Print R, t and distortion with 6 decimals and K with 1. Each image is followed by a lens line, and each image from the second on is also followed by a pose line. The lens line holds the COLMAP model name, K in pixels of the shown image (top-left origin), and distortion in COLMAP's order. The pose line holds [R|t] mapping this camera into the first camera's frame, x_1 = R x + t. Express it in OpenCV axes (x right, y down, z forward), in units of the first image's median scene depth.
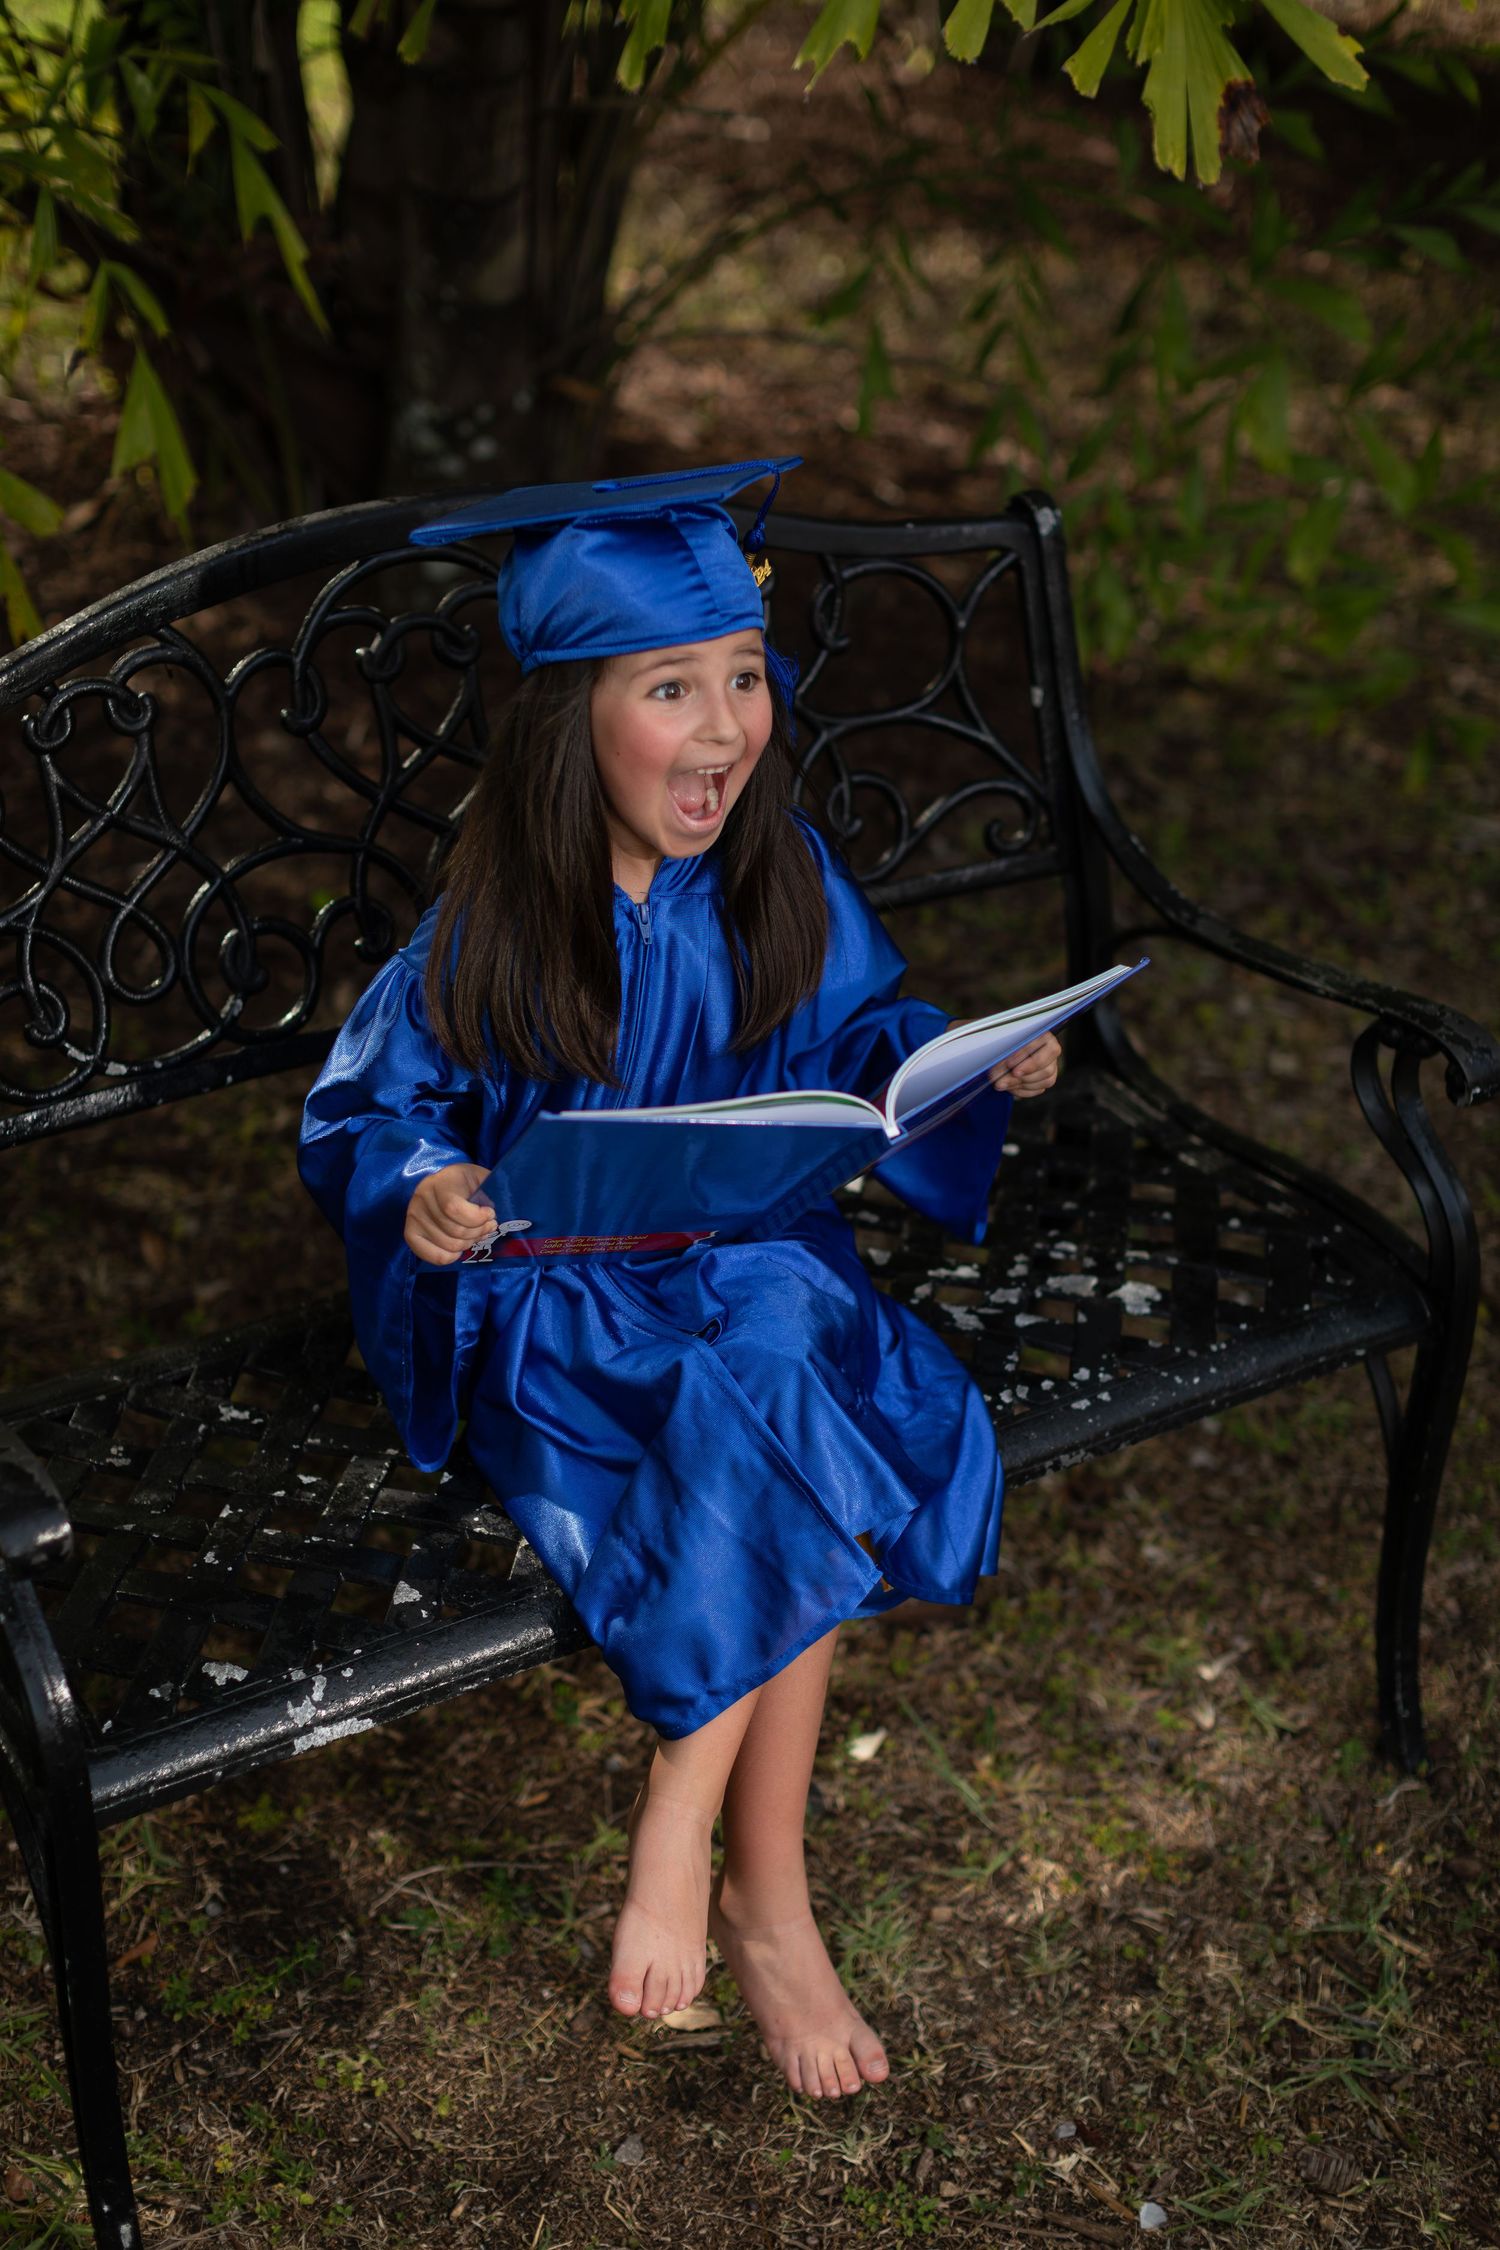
lens RADIAL K [[3349.3, 0, 750.7], [0, 3349.3, 1088.1], [0, 0, 1]] dist [0.007103, -0.114944]
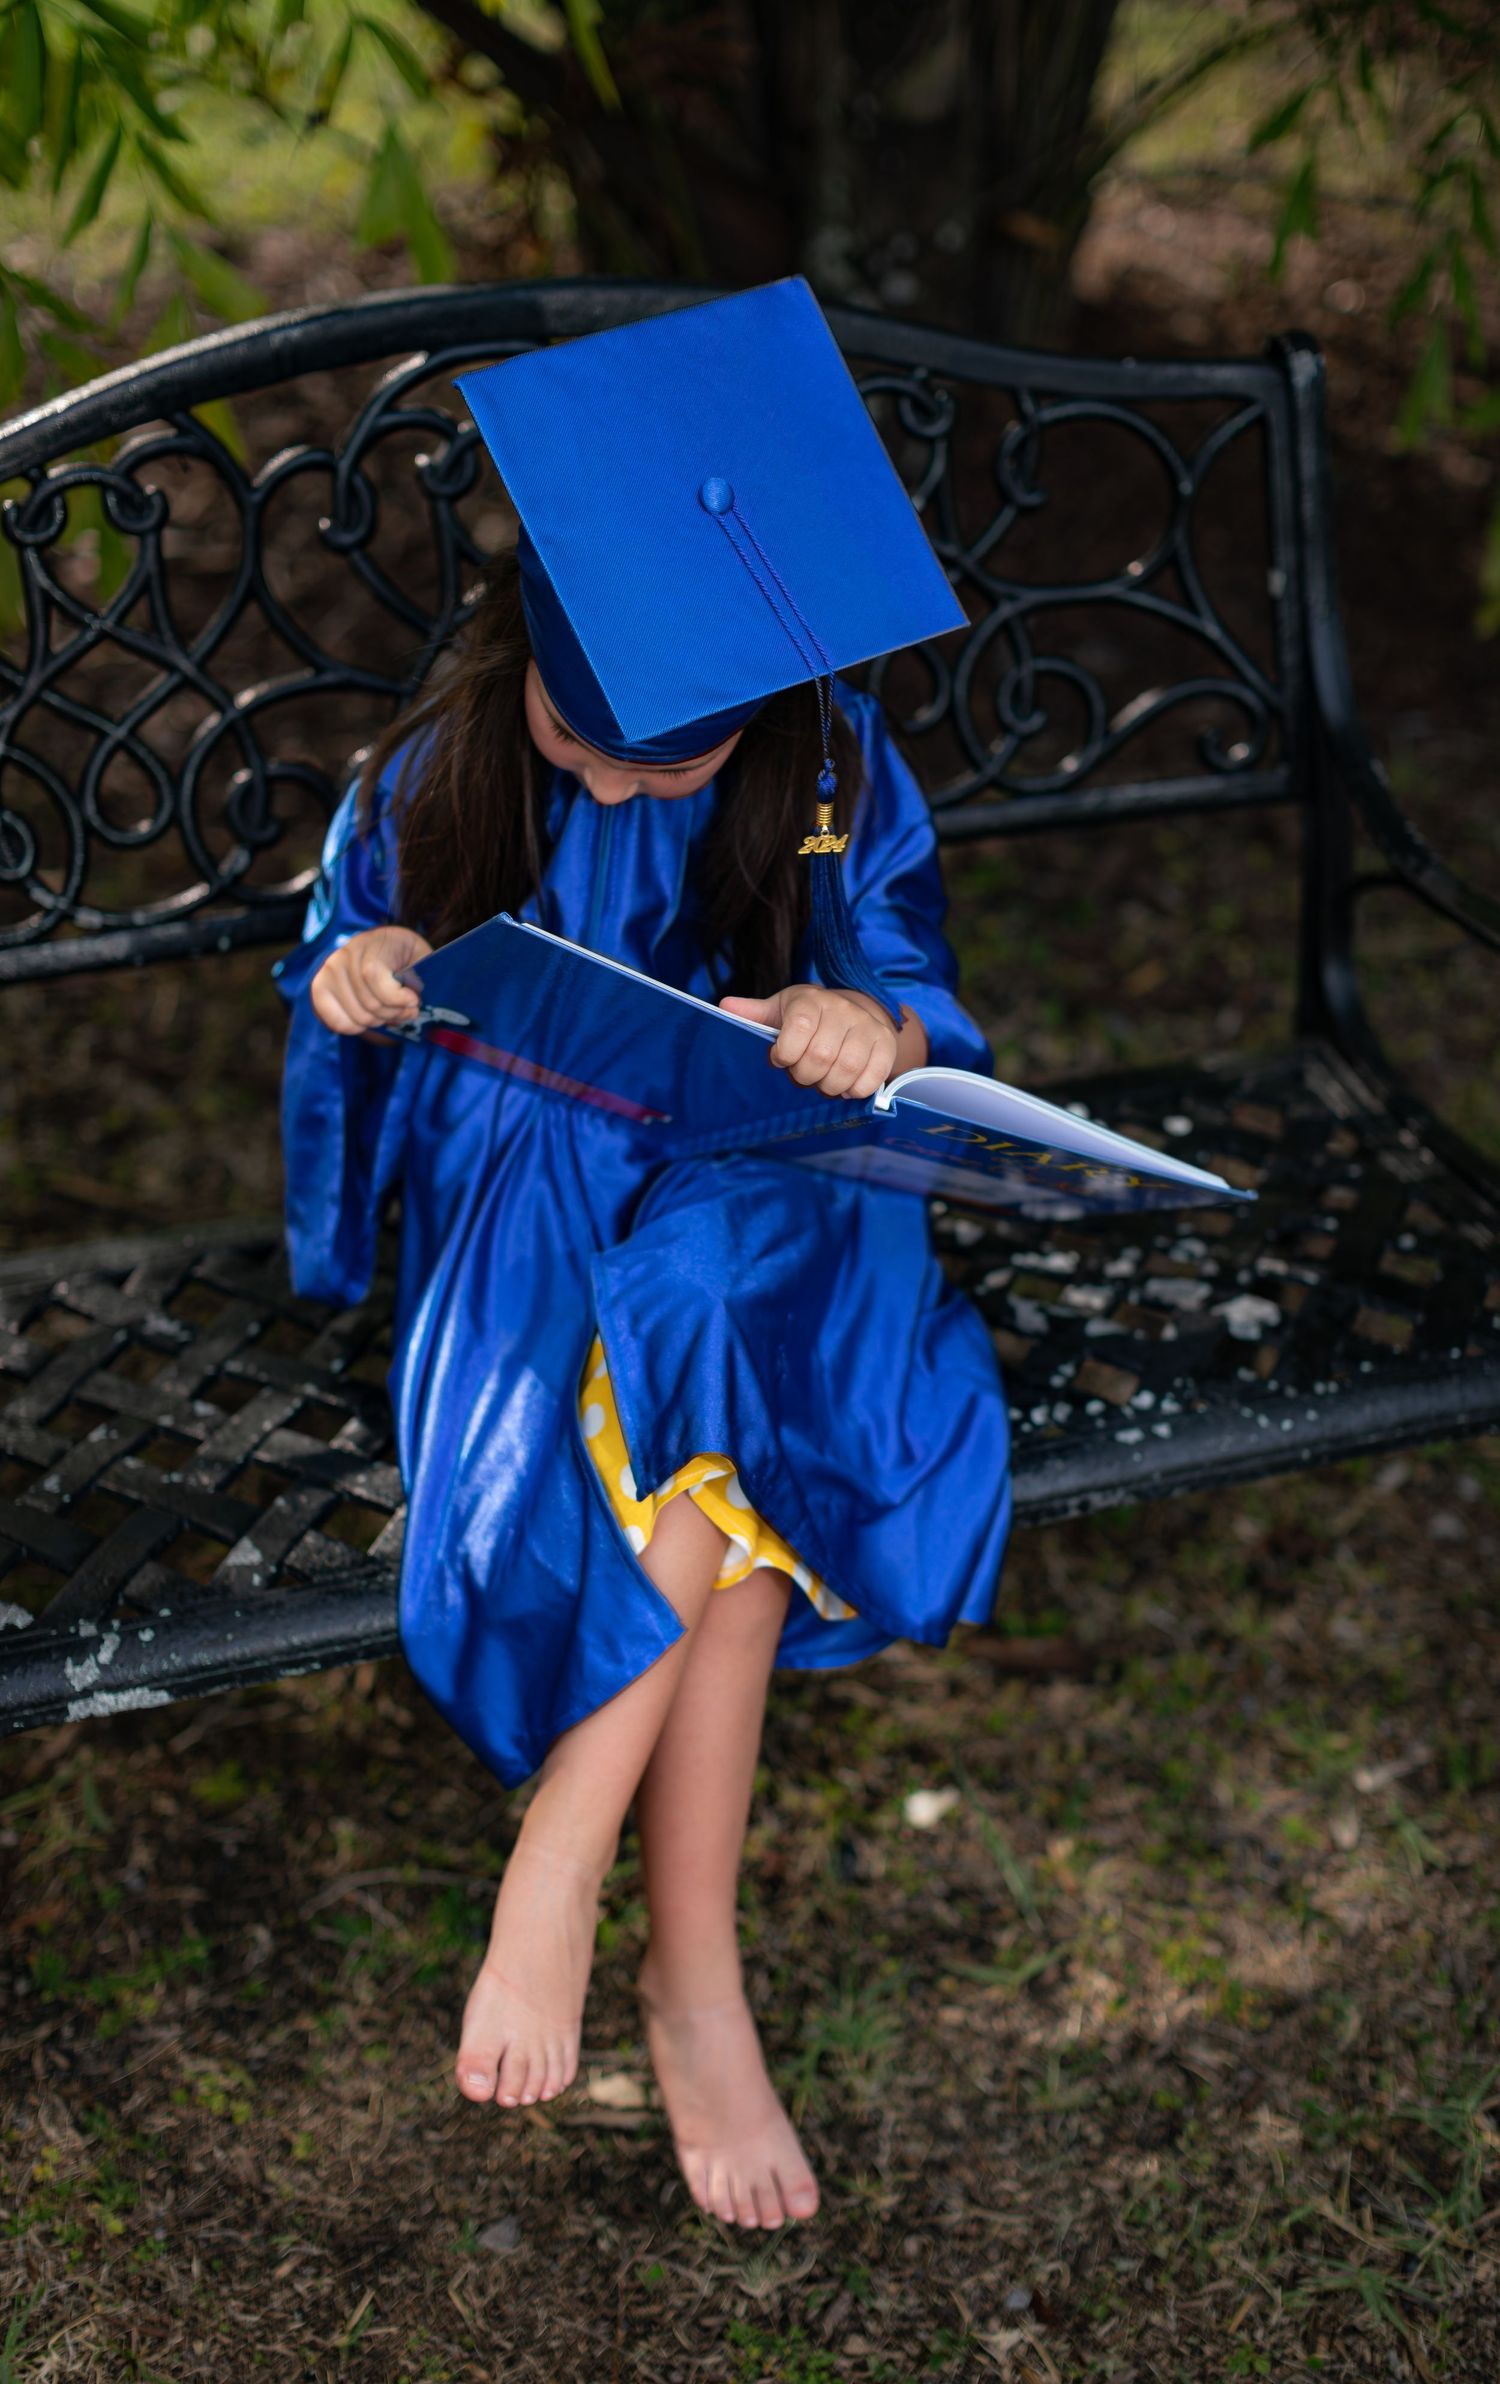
lens RADIAL K [[3558.4, 0, 788.1], [0, 3558.4, 1166.6], [0, 0, 1]] dist [-0.006478, -0.005429]
pose [[0.971620, 0.108933, -0.209972, 0.189257], [-0.101497, 0.993776, 0.045902, -0.002562], [0.213666, -0.023288, 0.976629, 0.130619]]
